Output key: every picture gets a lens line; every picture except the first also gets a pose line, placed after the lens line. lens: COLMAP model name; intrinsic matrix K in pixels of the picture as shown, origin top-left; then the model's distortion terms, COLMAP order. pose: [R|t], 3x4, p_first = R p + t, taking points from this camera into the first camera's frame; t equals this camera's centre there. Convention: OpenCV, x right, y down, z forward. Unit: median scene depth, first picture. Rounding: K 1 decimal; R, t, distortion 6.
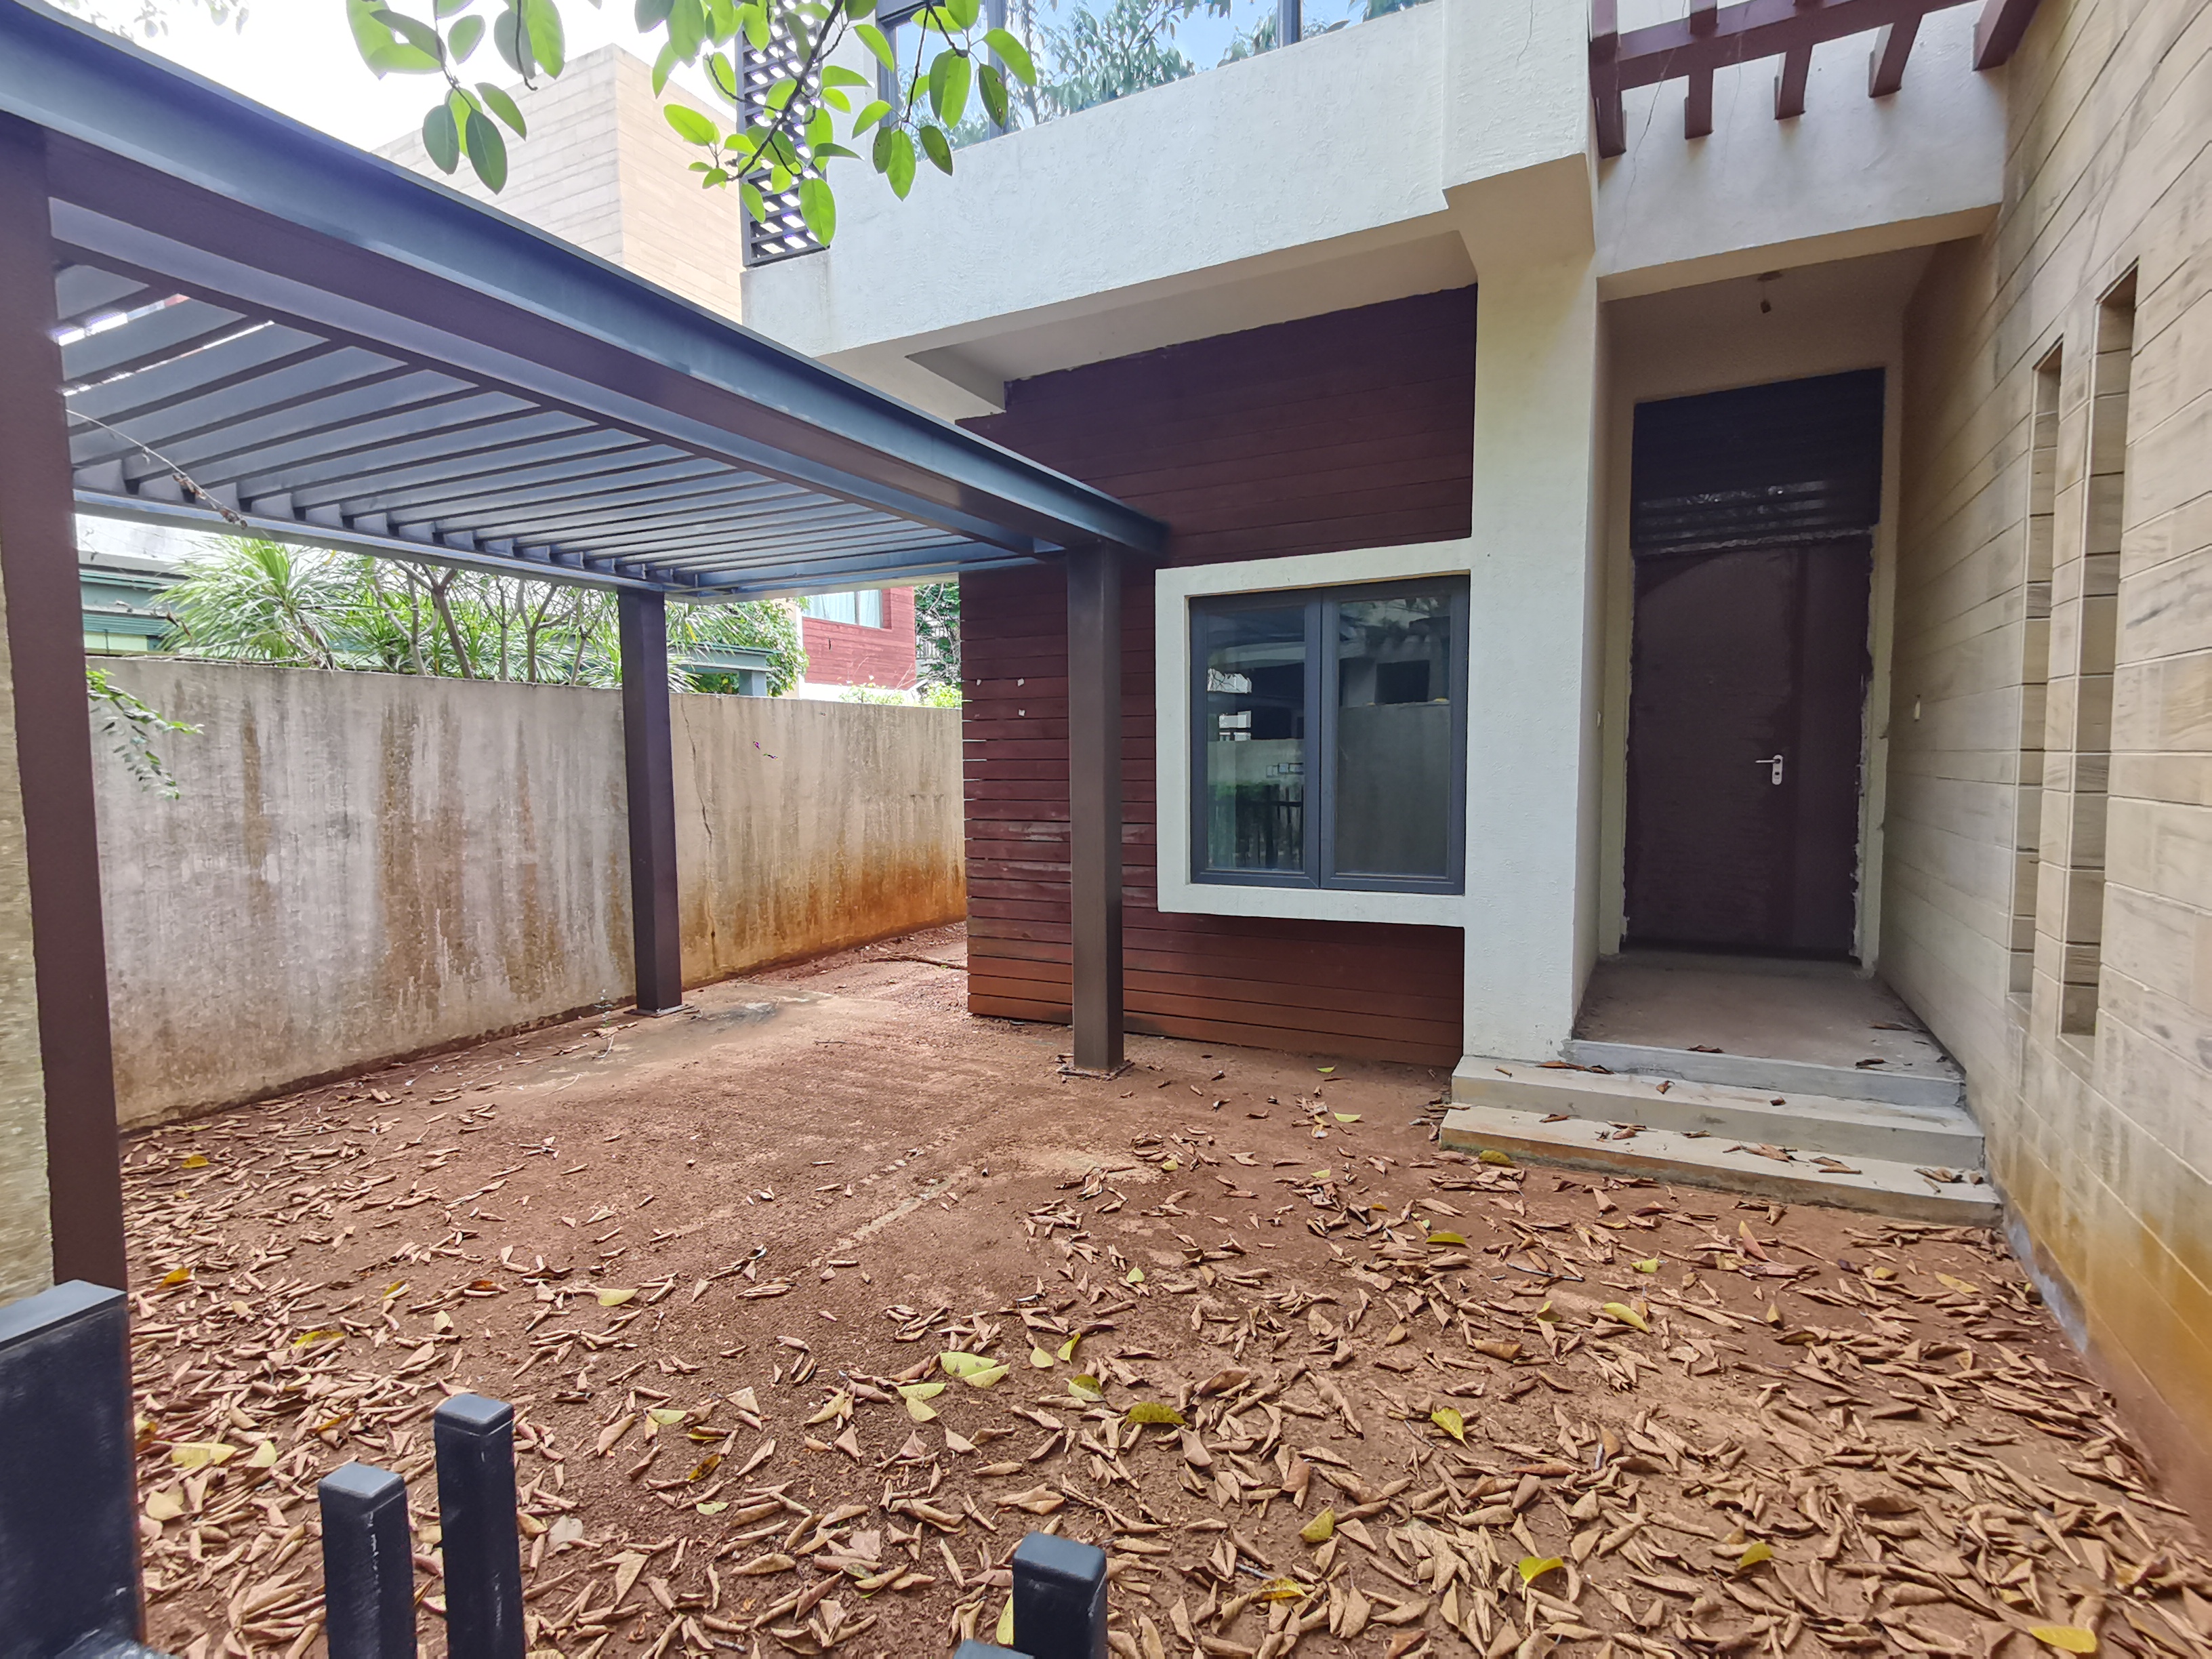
lens RADIAL K [[1059.2, 0, 1099.8], [0, 1059.2, 836.7], [0, 0, 1]] dist [0.030227, -0.031075]
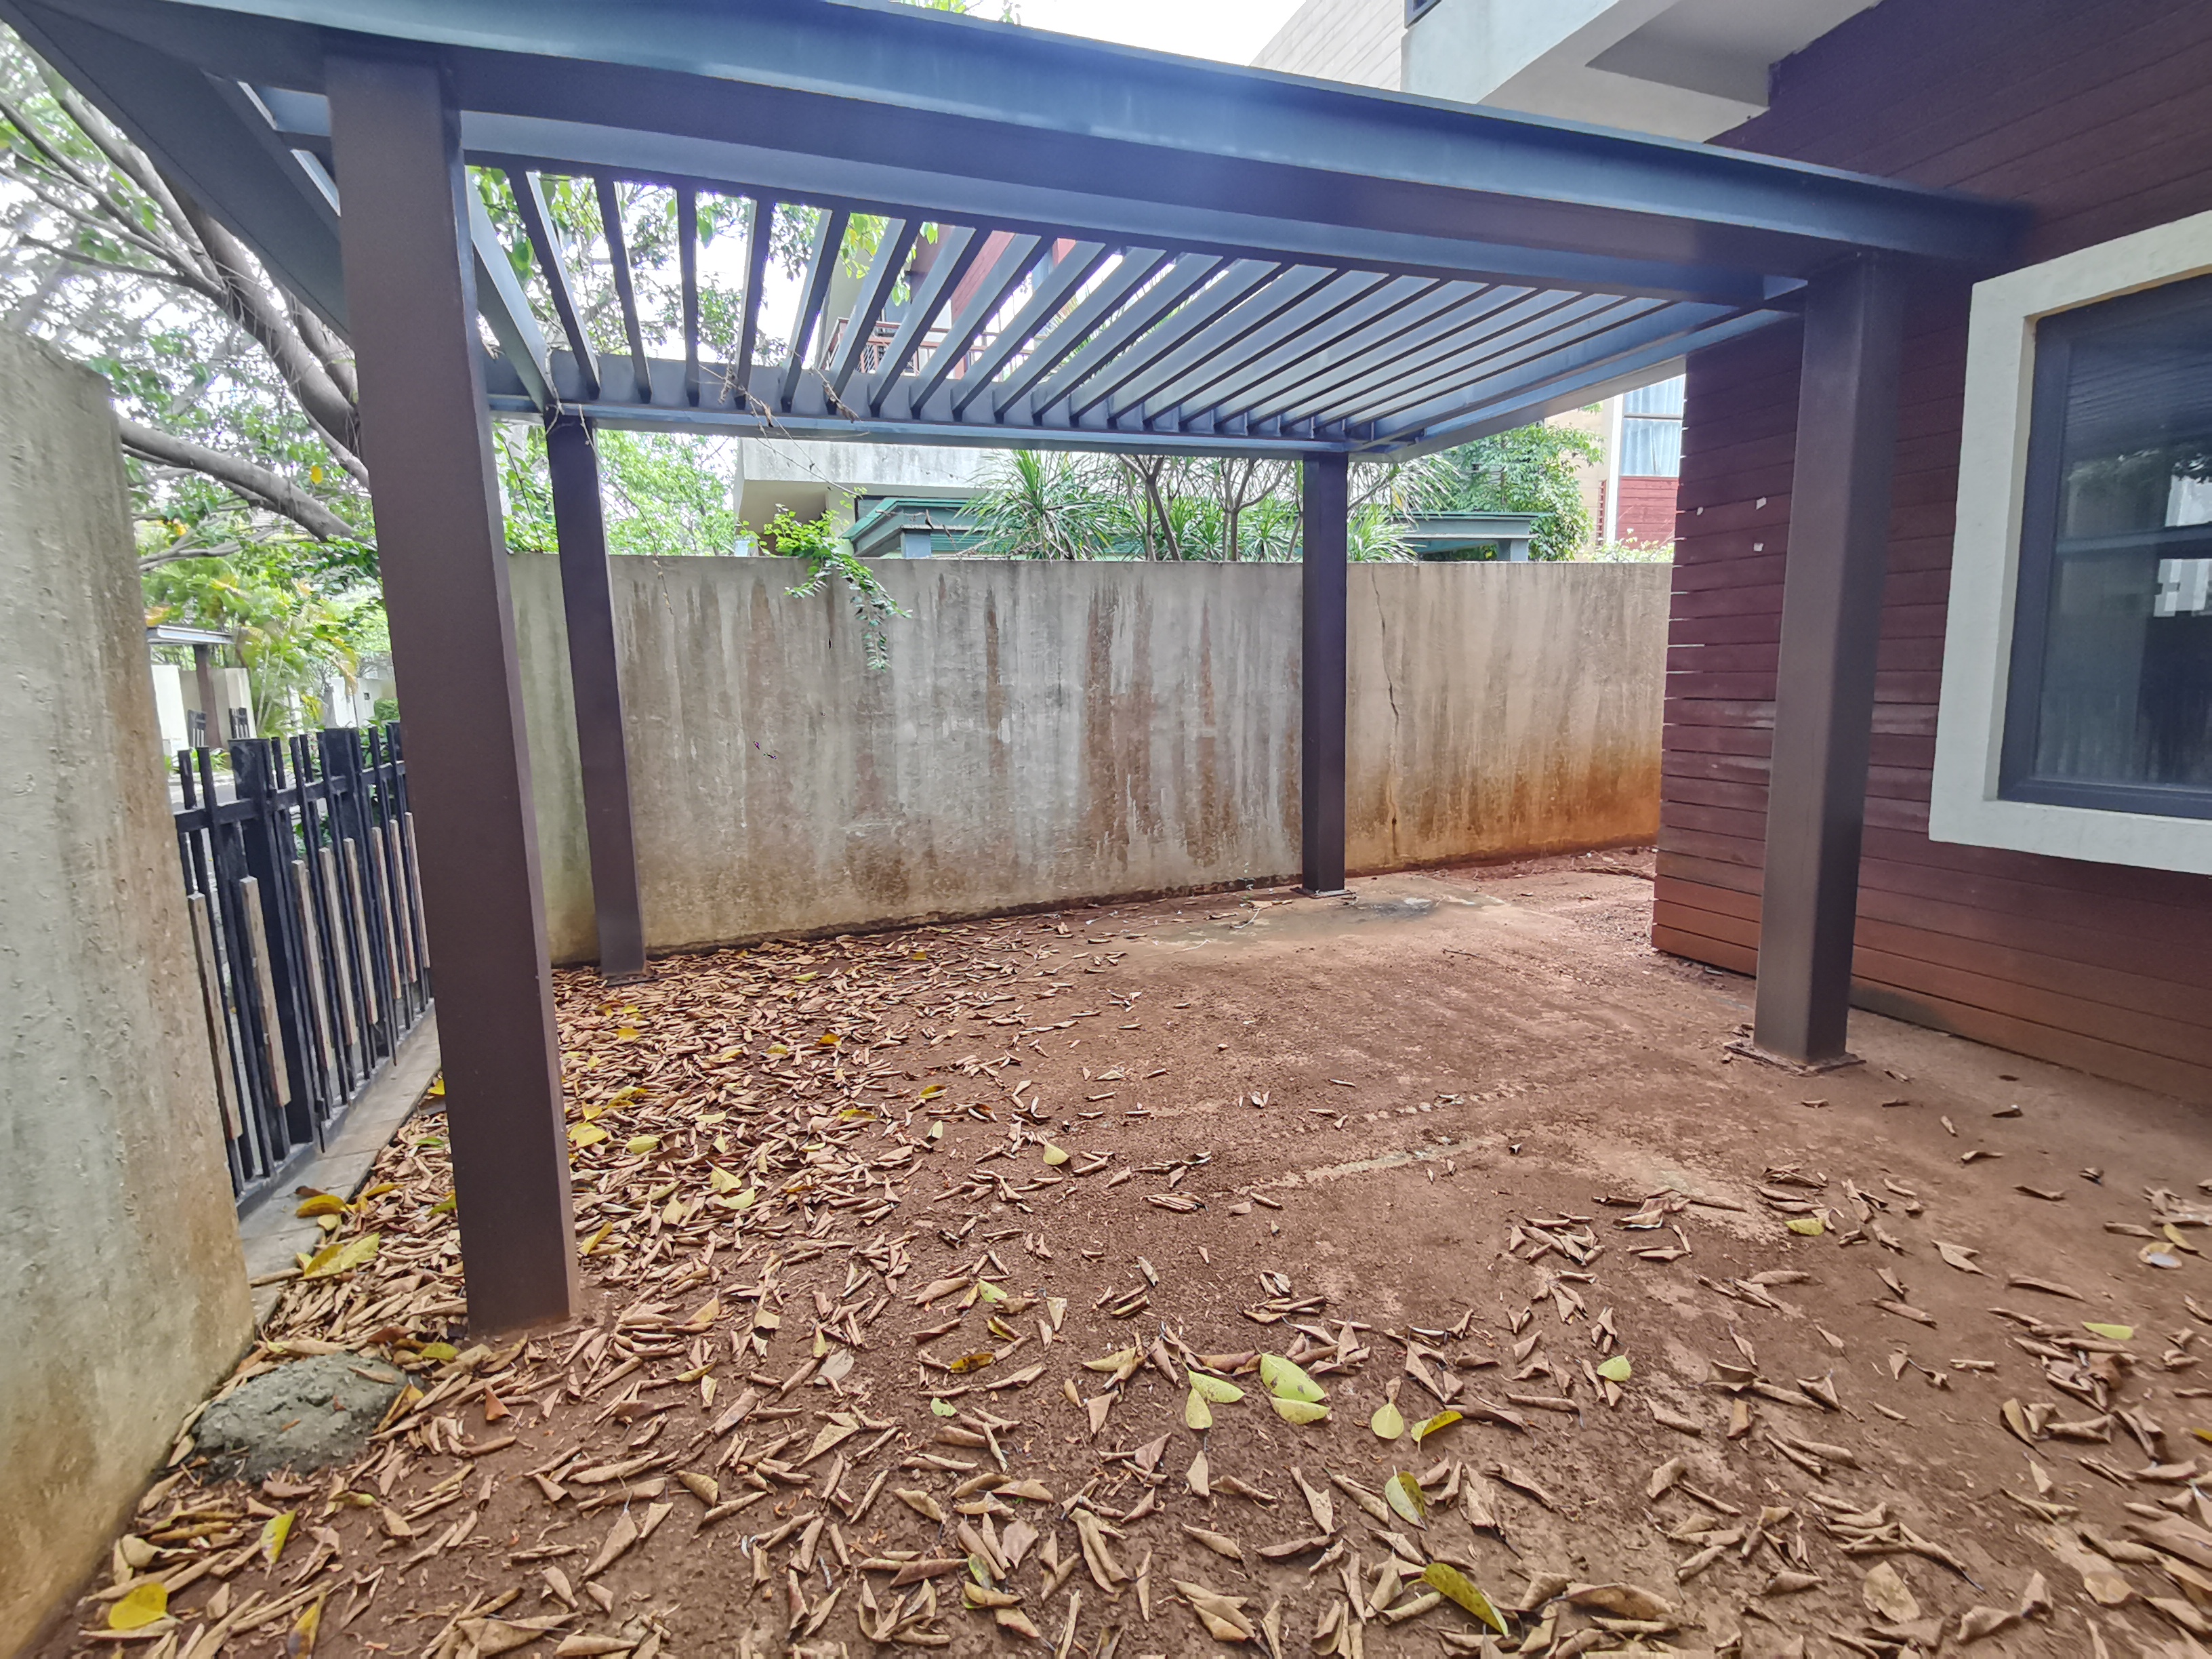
lens RADIAL K [[1059.2, 0, 1099.8], [0, 1059.2, 836.7], [0, 0, 1]] dist [0.030227, -0.031075]
pose [[0.725597, 0.098378, -0.681052, 0.142950], [-0.031433, 0.993433, 0.110012, 0.014663], [0.687402, -0.058417, 0.723924, 0.207900]]
